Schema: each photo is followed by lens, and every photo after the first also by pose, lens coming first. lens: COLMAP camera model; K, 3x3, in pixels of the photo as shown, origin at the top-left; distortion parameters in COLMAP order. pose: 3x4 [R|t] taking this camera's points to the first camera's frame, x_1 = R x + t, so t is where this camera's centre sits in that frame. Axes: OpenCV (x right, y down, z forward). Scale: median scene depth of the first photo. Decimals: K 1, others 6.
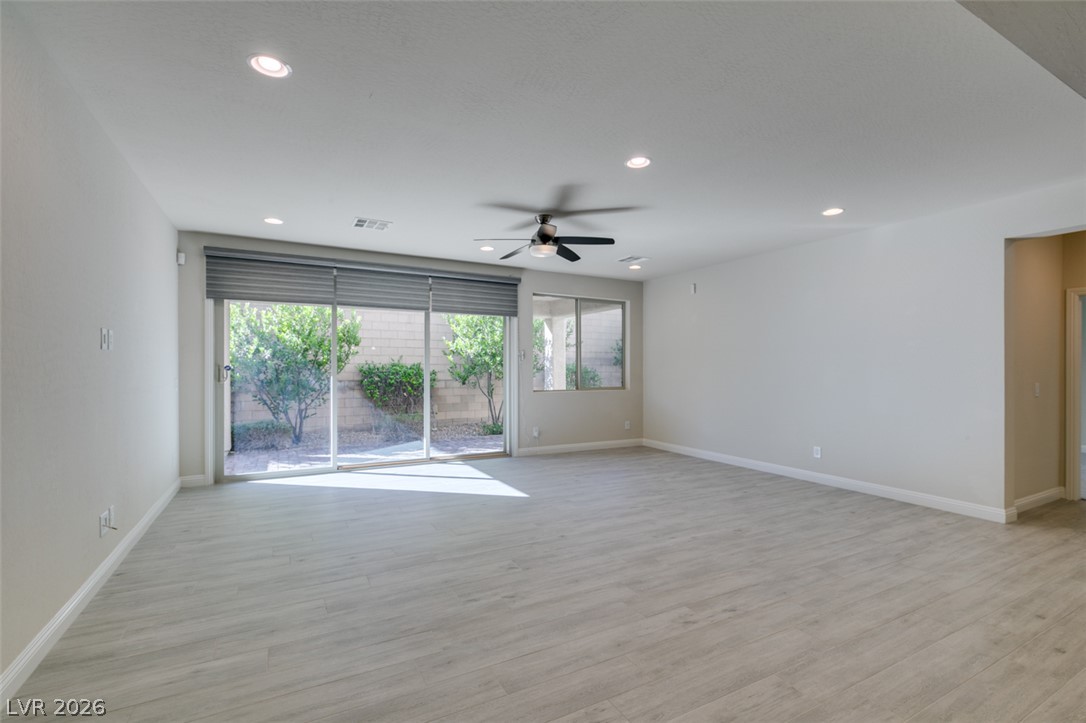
lens RADIAL K [[486.1, 0, 542.3], [0, 486.1, 370.5], [0, 0, 1]] dist [0.005572, -0.001560]
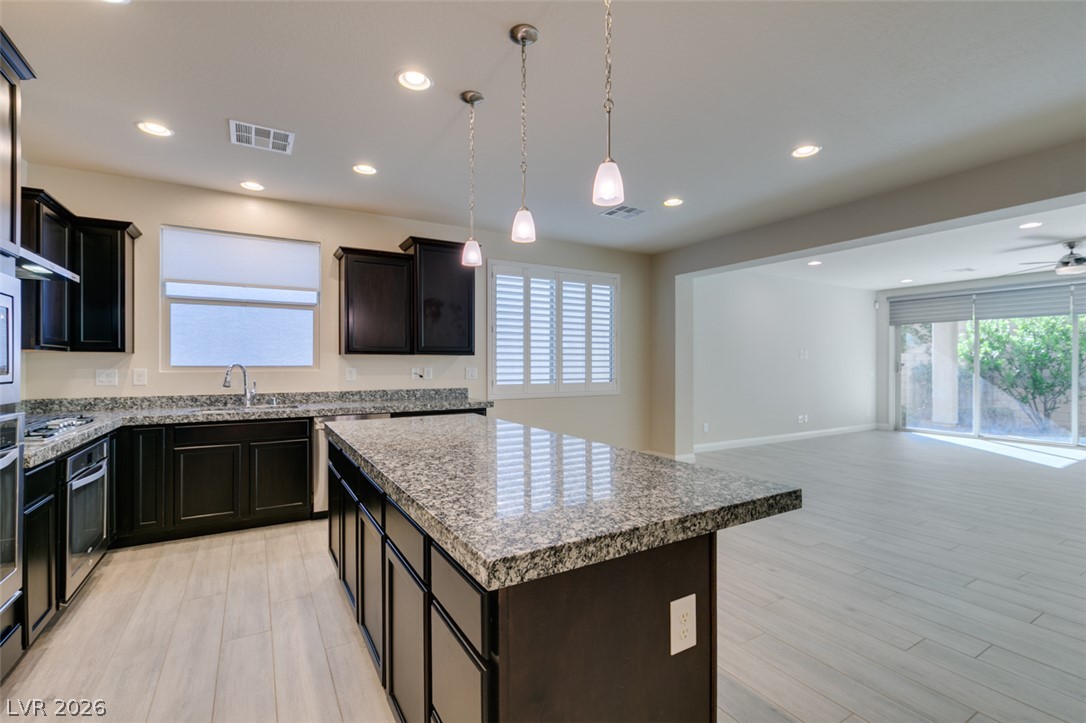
lens RADIAL K [[486.1, 0, 540.8], [0, 486.1, 362.4], [0, 0, 1]] dist [0.005572, -0.001560]
pose [[0.042065, -0.004455, -0.999105, 0.792017], [-0.006769, 0.999966, -0.004743, 0.003403], [0.999092, 0.006963, 0.042034, -0.271971]]
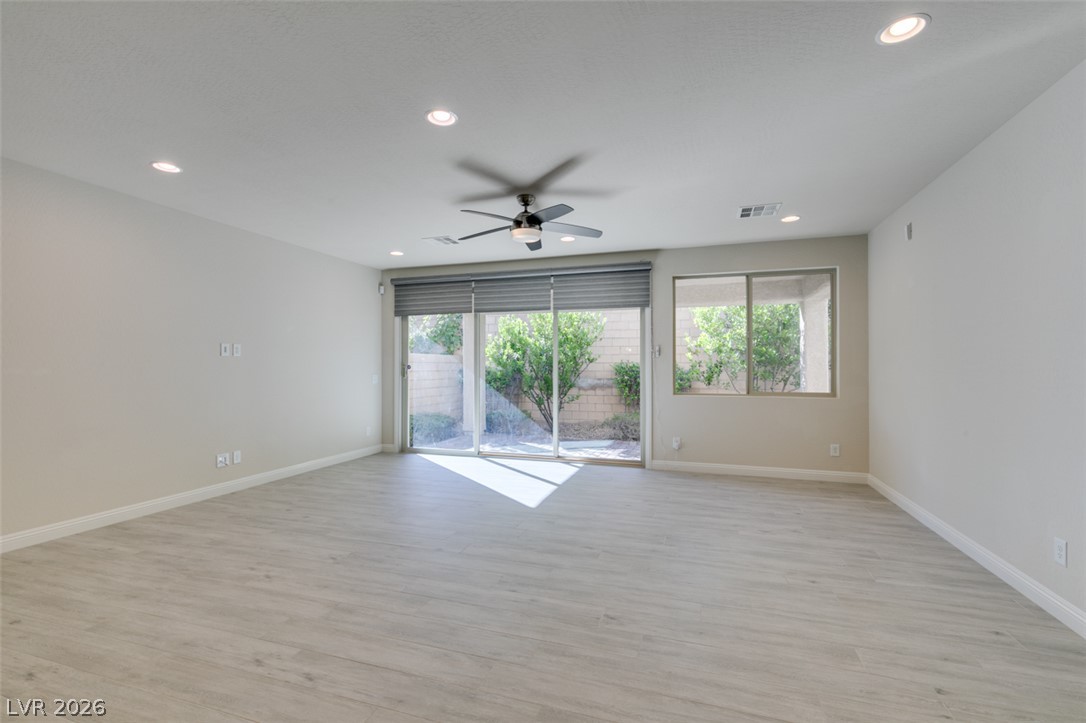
lens RADIAL K [[486.1, 0, 542.4], [0, 486.1, 363.9], [0, 0, 1]] dist [0.005572, -0.001560]
pose [[0.686211, -0.007096, -0.727368, 0.446862], [-0.001322, 0.999939, -0.011003, 0.000512], [0.727402, 0.008512, 0.686159, 0.270956]]
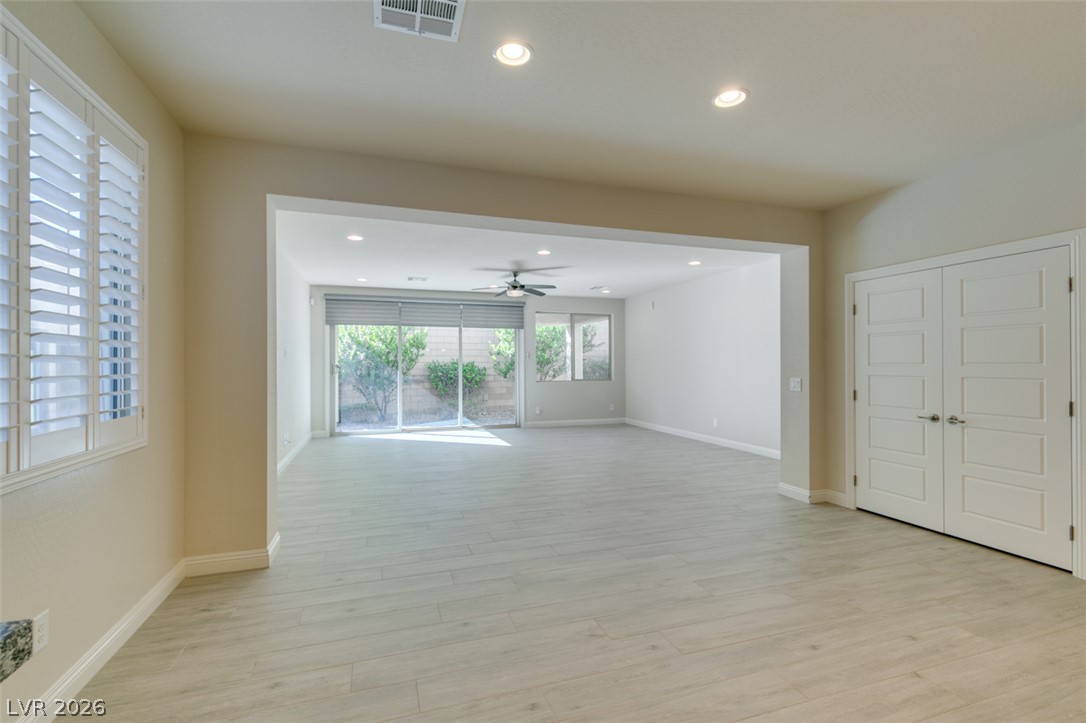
lens RADIAL K [[486.1, 0, 545.5], [0, 486.1, 363.1], [0, 0, 1]] dist [0.005572, -0.001560]
pose [[0.986550, -0.007206, -0.163300, 0.243457], [0.005859, 0.999945, -0.008731, 0.001785], [0.163354, 0.007657, 0.986538, -0.390050]]
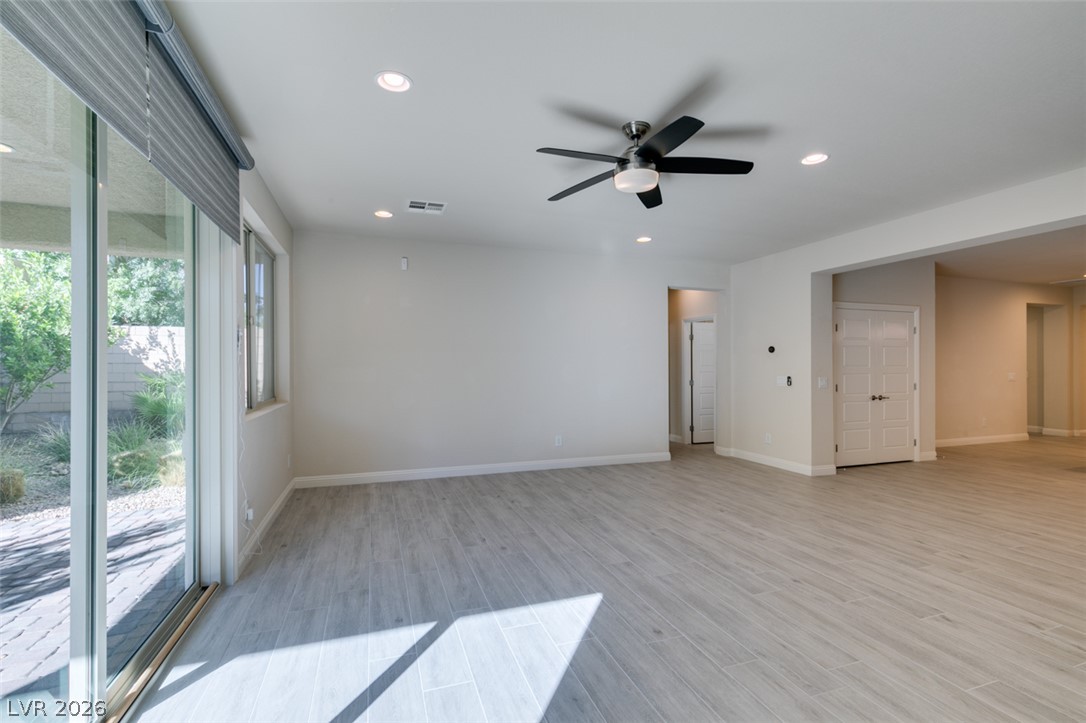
lens RADIAL K [[486.1, 0, 544.7], [0, 486.1, 361.4], [0, 0, 1]] dist [0.005572, -0.001560]
pose [[0.152736, 0.006591, 0.988245, -0.421370], [0.005121, 0.999959, -0.007461, -0.004558], [-0.988254, 0.006200, 0.152696, 0.677887]]
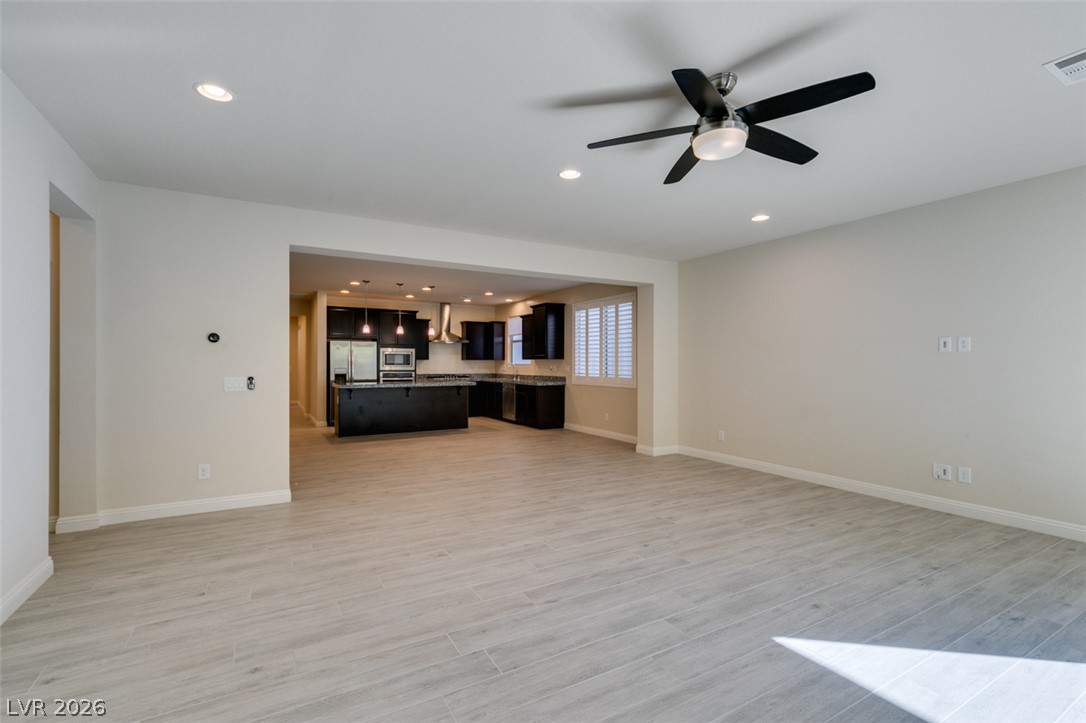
lens RADIAL K [[486.1, 0, 536.8], [0, 486.1, 361.4], [0, 0, 1]] dist [0.005572, -0.001560]
pose [[-0.999798, -0.004793, -0.019502, 0.141801], [-0.004821, 0.999987, 0.001386, -0.004613], [0.019495, 0.001480, -0.999809, 1.016451]]
